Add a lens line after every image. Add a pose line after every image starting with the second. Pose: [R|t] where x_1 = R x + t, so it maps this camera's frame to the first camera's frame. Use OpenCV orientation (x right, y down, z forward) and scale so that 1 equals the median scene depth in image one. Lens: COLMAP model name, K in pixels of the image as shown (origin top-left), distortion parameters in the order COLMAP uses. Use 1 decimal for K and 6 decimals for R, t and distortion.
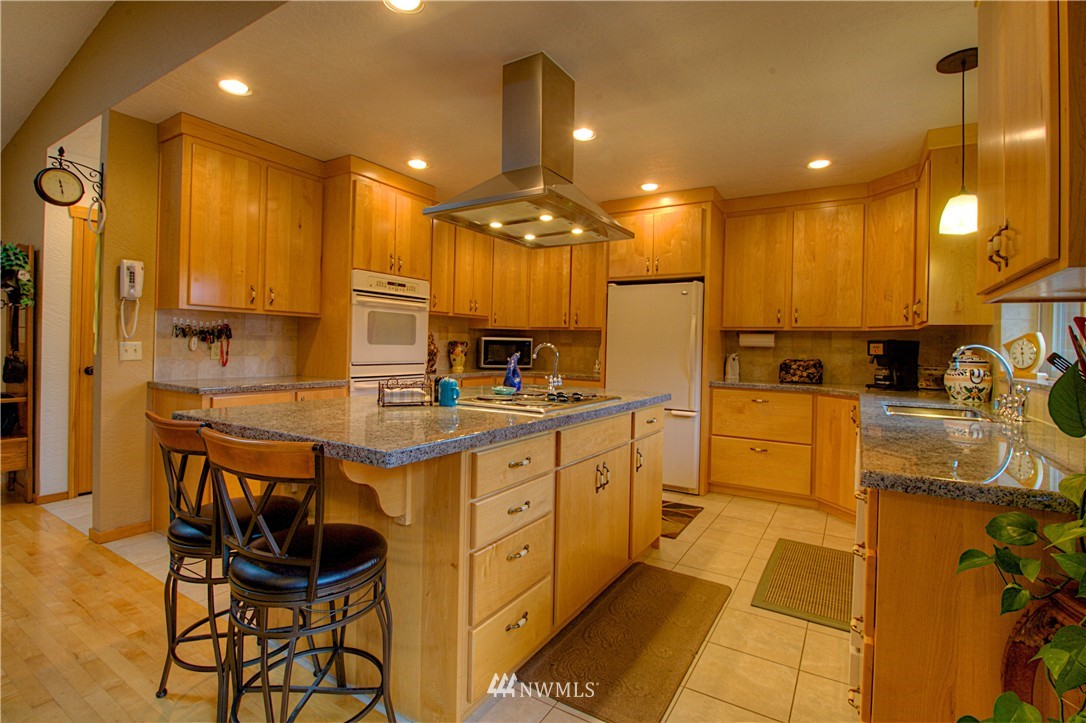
lens RADIAL K [[508.5, 0, 542.6], [0, 508.5, 353.1], [0, 0, 1]] dist [-0.012138, -0.006815]
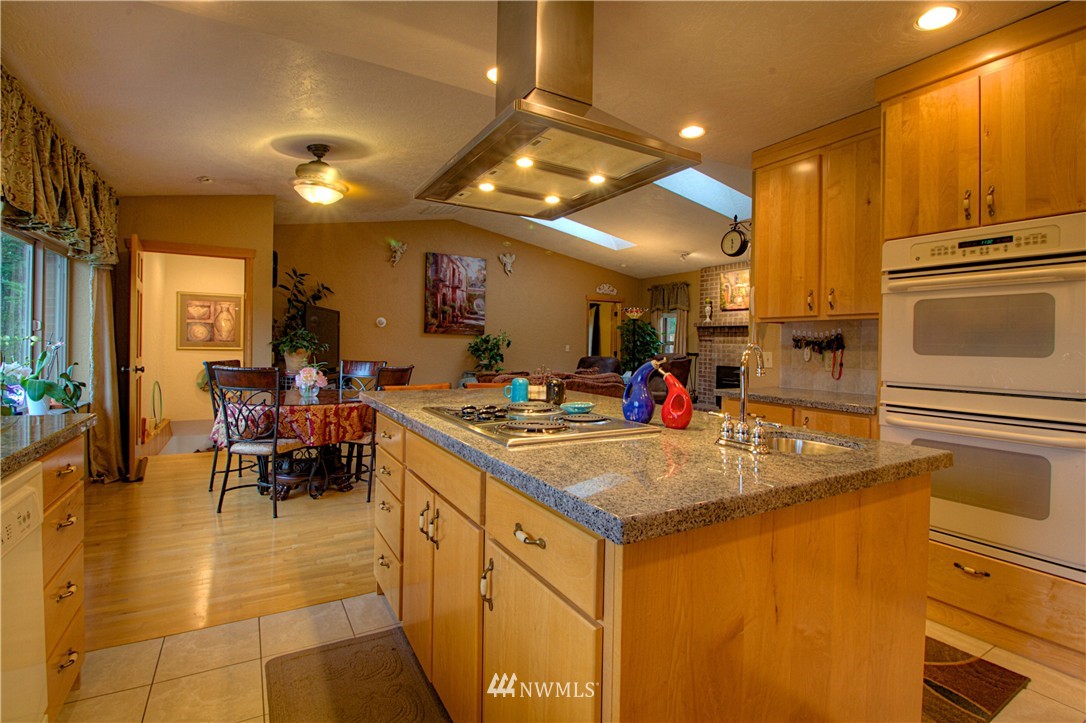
lens RADIAL K [[508.5, 0, 542.8], [0, 508.5, 348.7], [0, 0, 1]] dist [-0.012138, -0.006815]
pose [[-0.467030, -0.021088, -0.883990, 0.428613], [-0.039149, 0.999228, -0.003154, -0.005300], [0.883375, 0.033134, -0.467495, 0.932951]]
